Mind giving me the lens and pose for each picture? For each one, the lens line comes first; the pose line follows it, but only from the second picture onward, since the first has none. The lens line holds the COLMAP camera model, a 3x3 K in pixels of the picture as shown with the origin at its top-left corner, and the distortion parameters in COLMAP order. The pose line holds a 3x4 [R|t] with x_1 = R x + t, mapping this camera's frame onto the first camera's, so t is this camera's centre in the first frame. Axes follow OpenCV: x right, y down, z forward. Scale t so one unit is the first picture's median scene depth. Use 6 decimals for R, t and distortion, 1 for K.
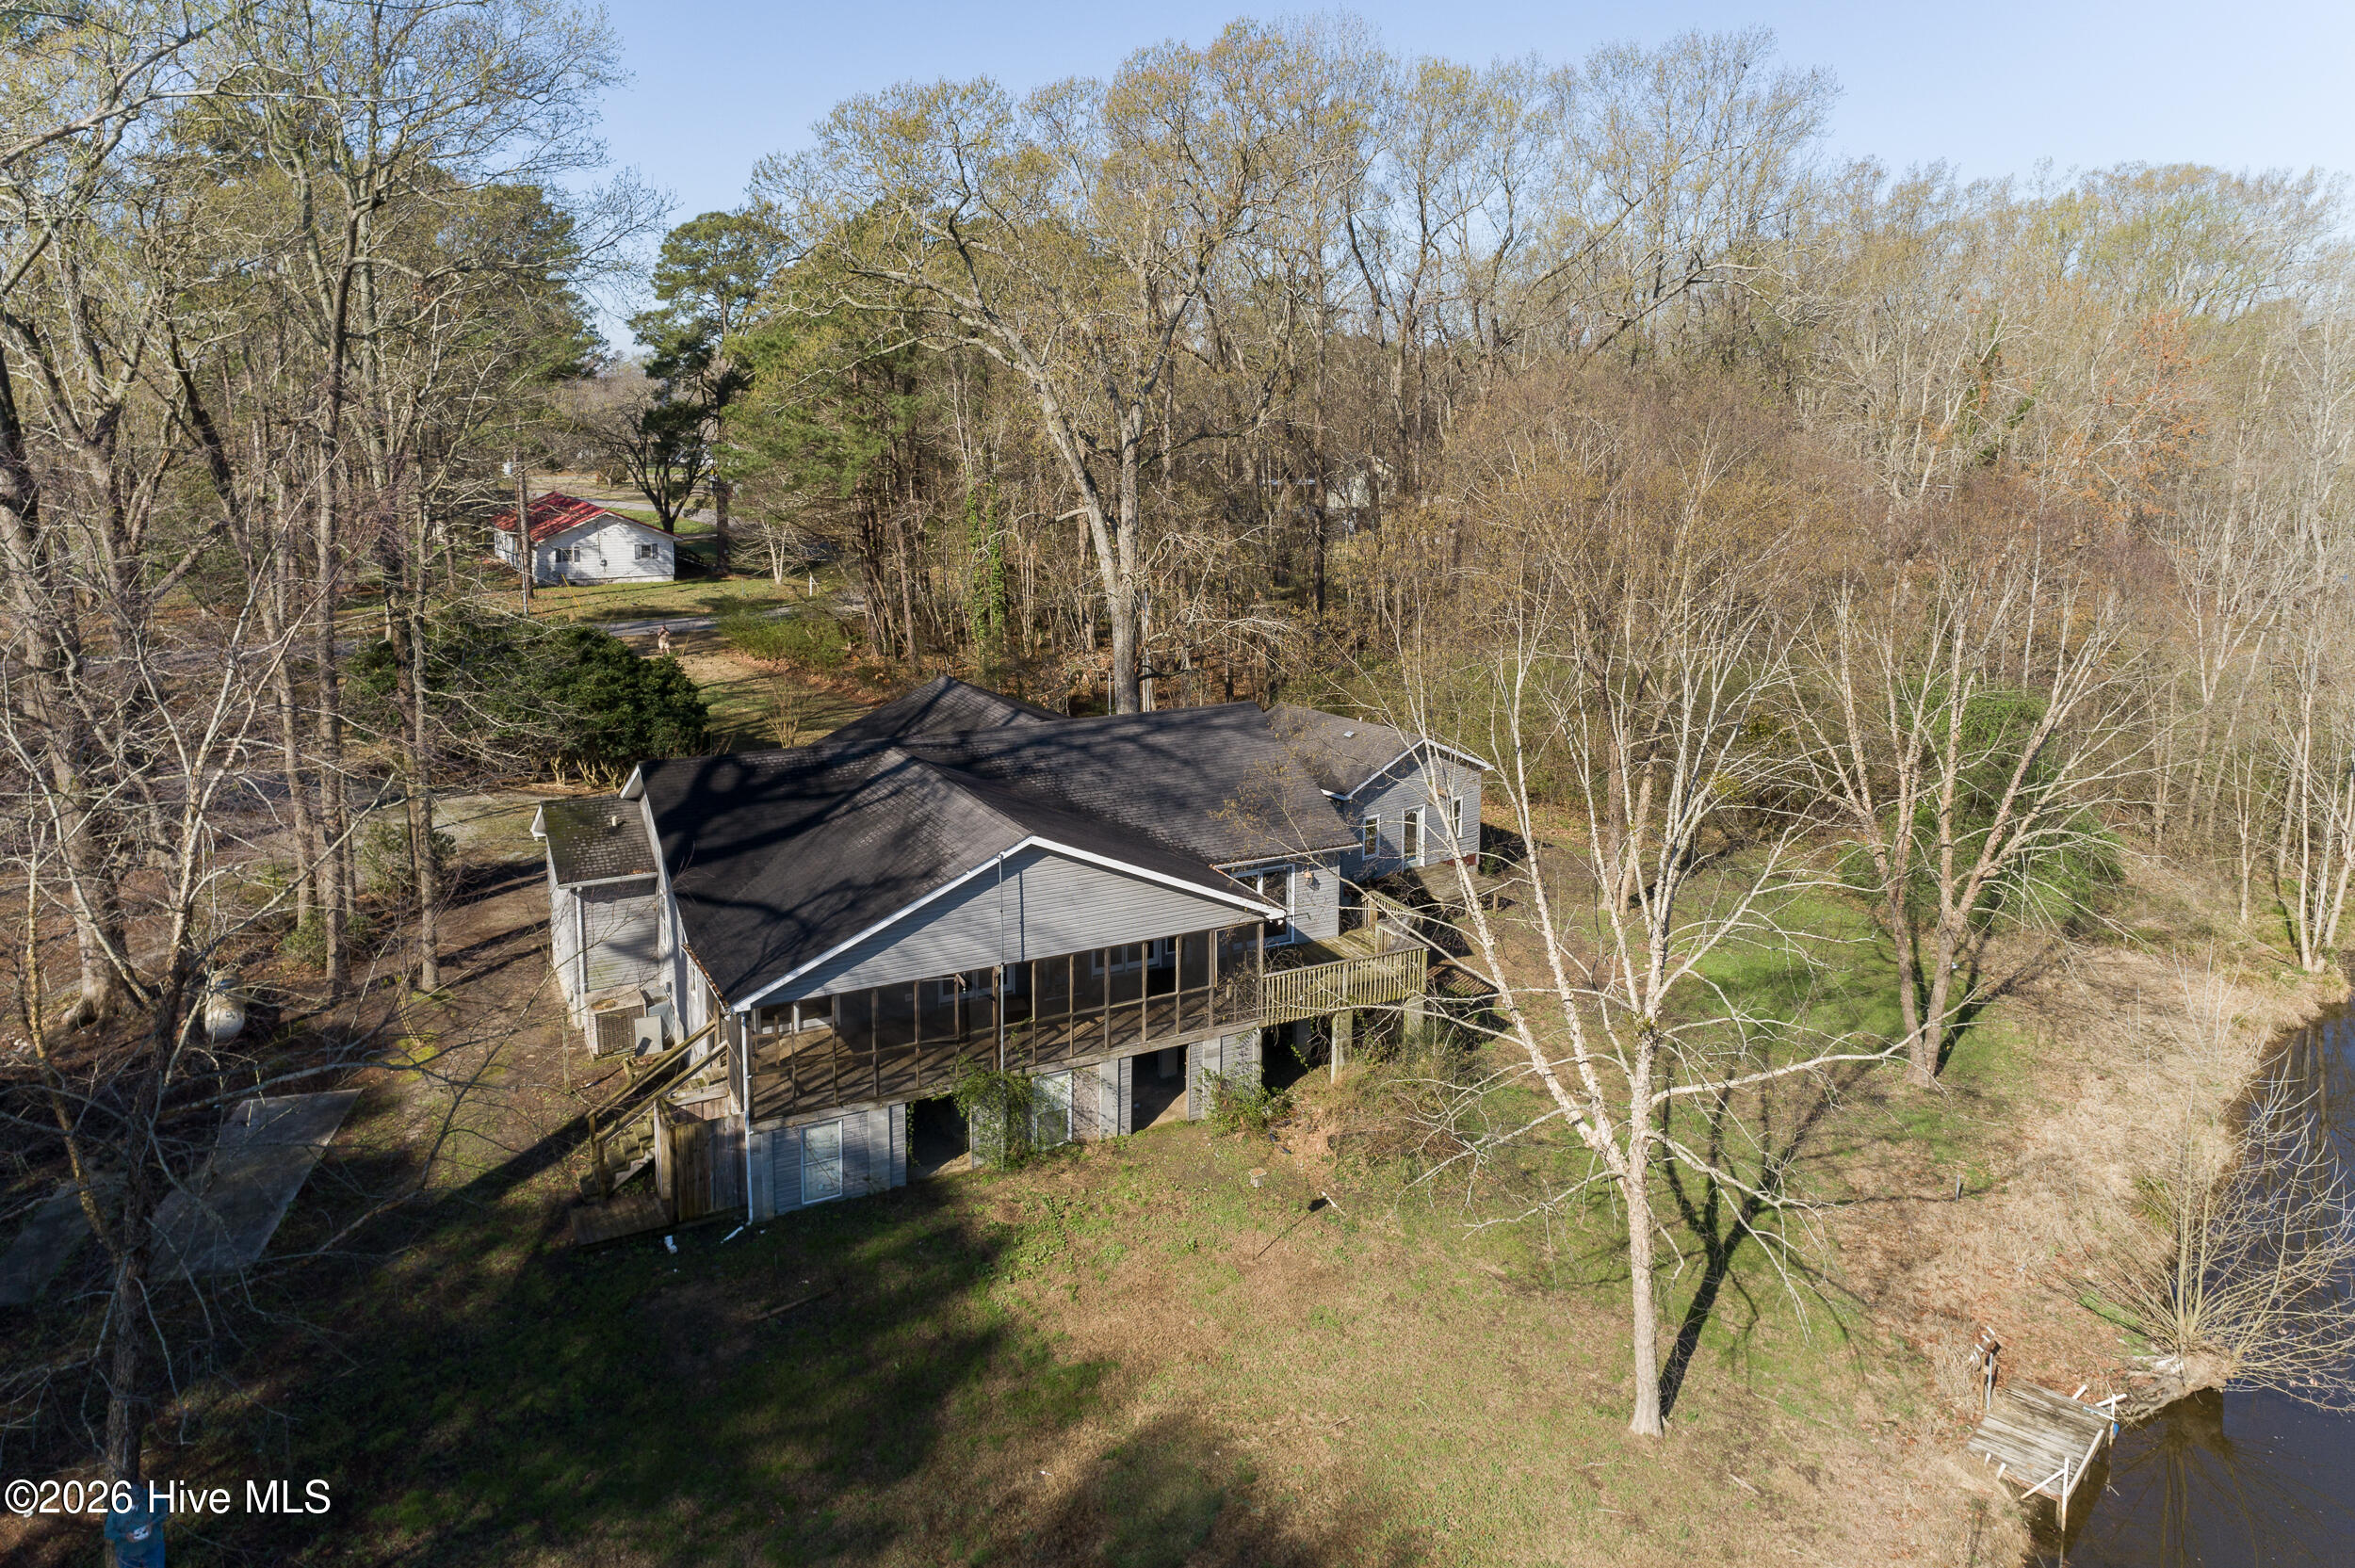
lens RADIAL K [[1595.4, 0, 1177.5], [0, 1595.4, 784.0], [0, 0, 1]] dist [0.021033, 0.028726]
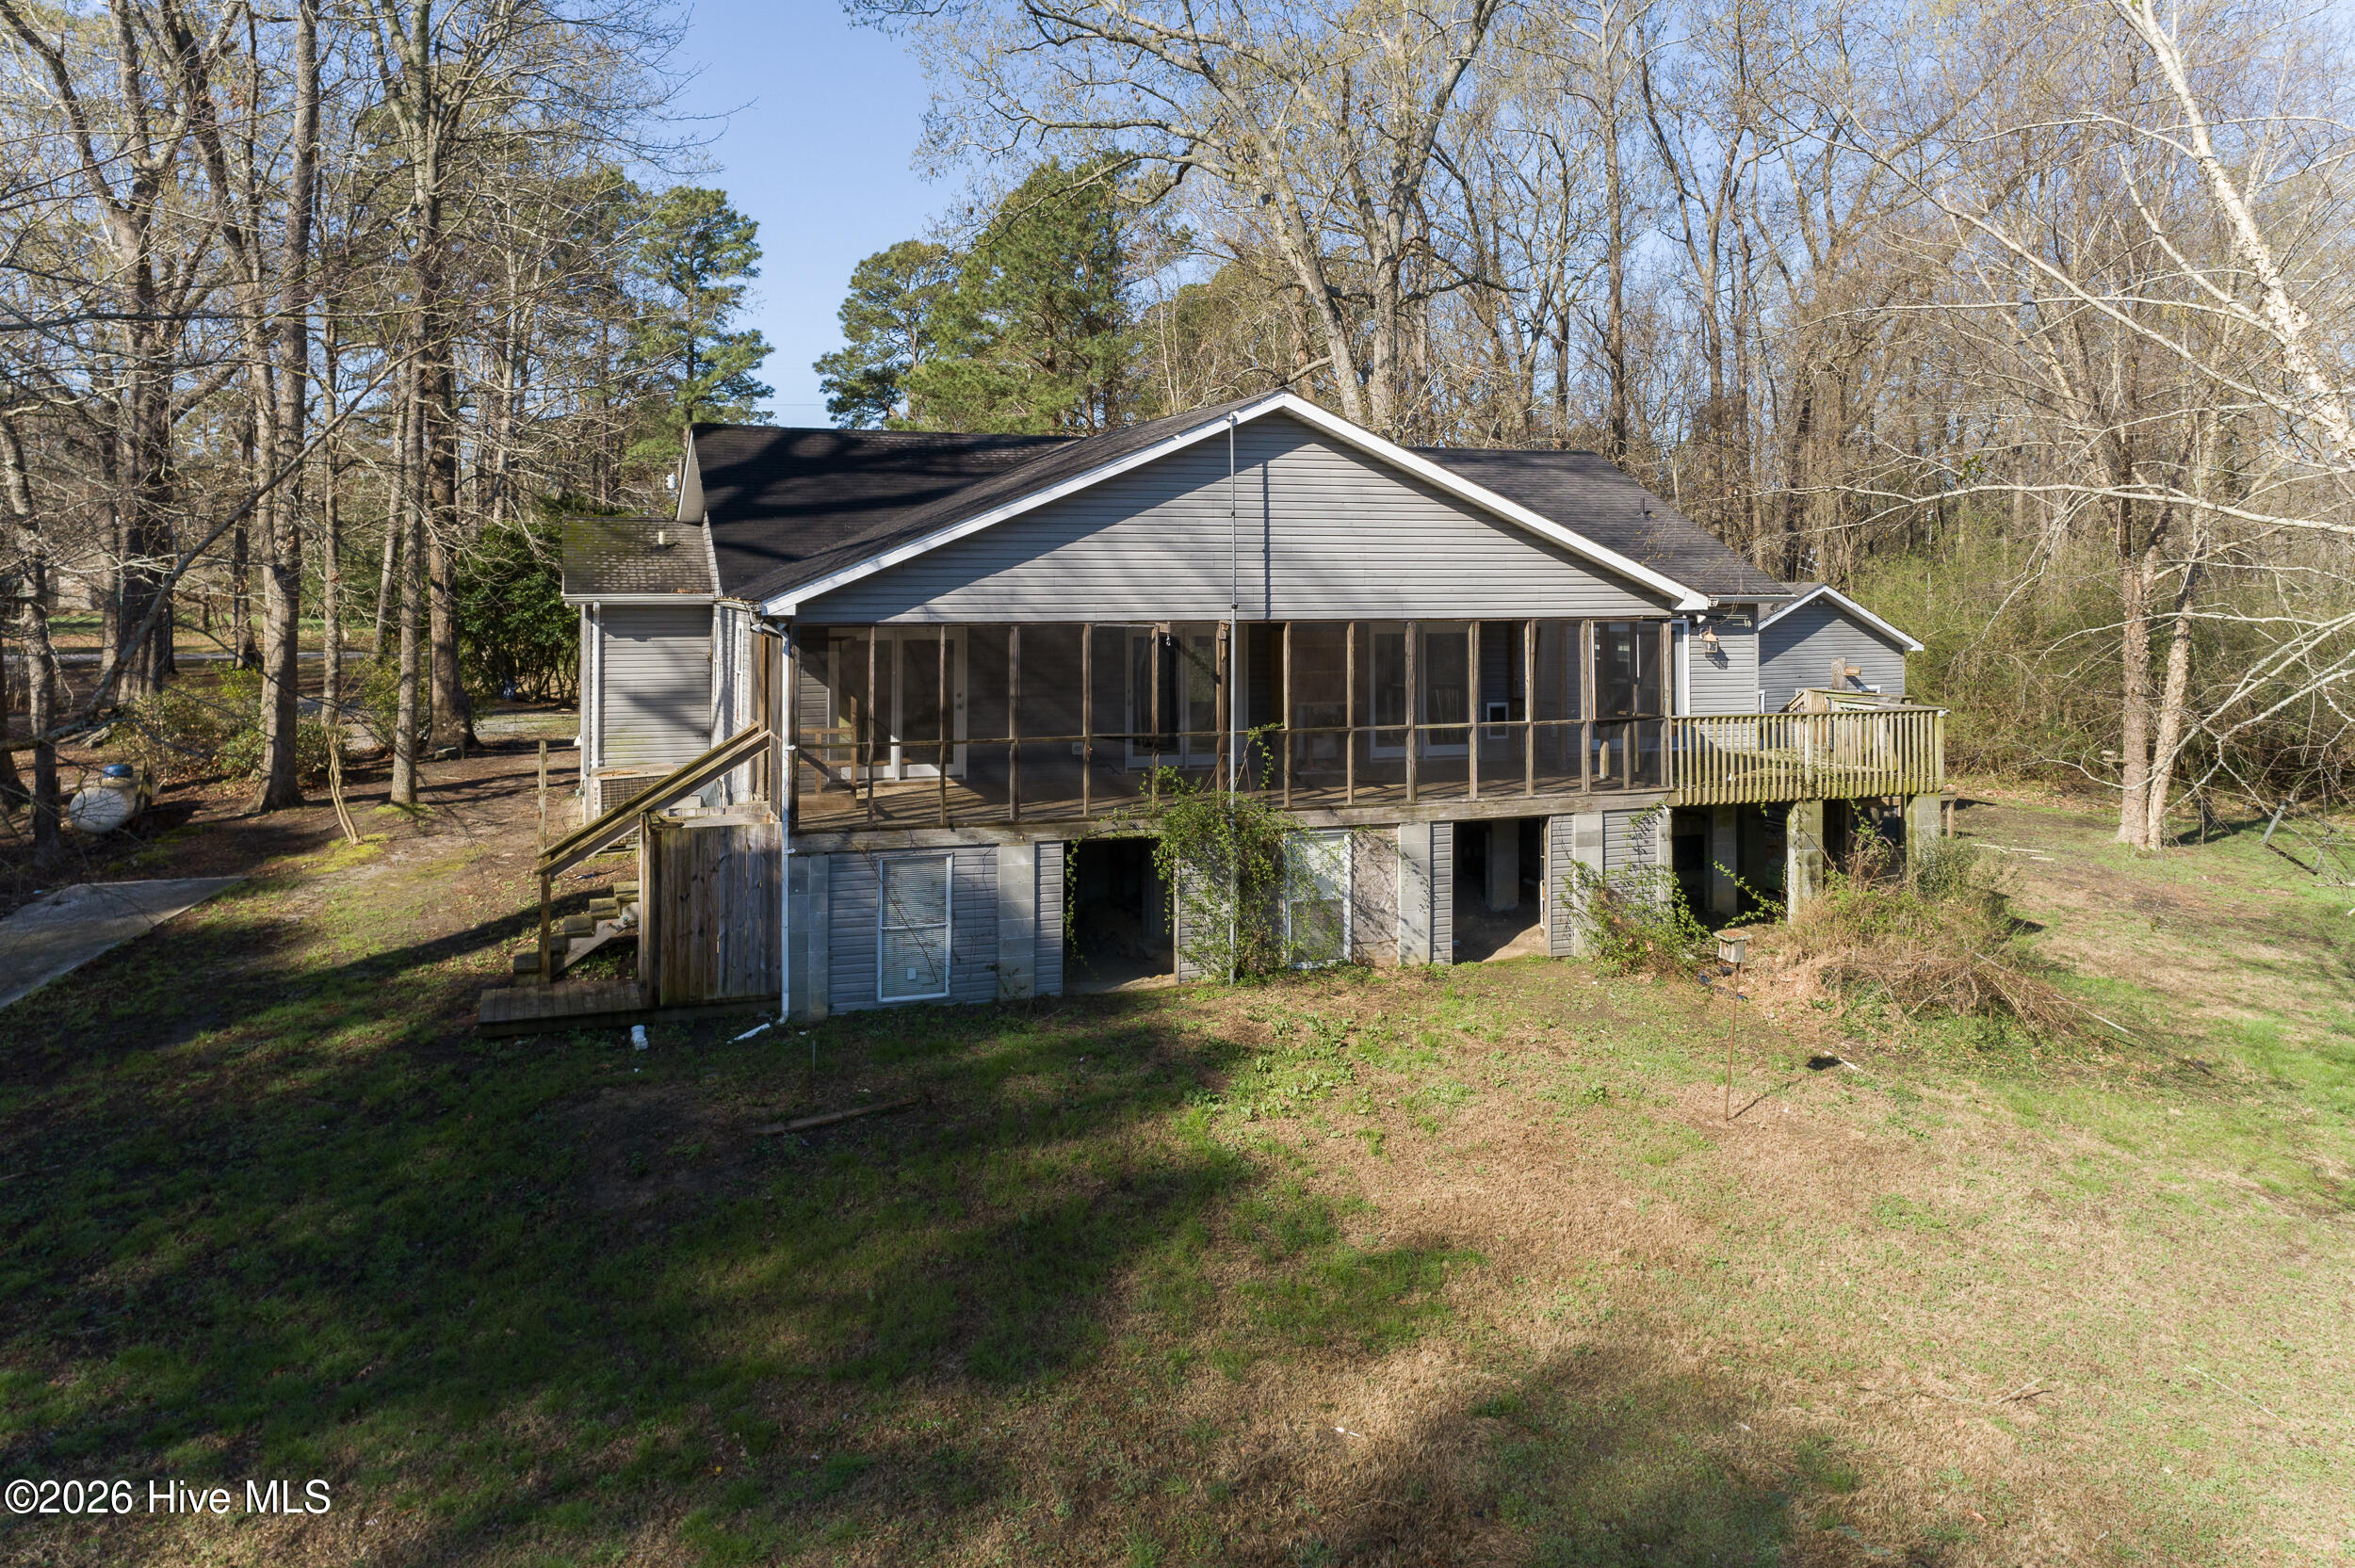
lens RADIAL K [[1580.6, 0, 1133.8], [0, 1580.6, 780.7], [0, 0, 1]] dist [0.027528, 0.005210]
pose [[0.988491, -0.010910, -0.150885, -0.058749], [-0.016202, 0.984025, -0.177292, 0.271438], [0.150409, 0.177696, 0.972523, 0.440805]]
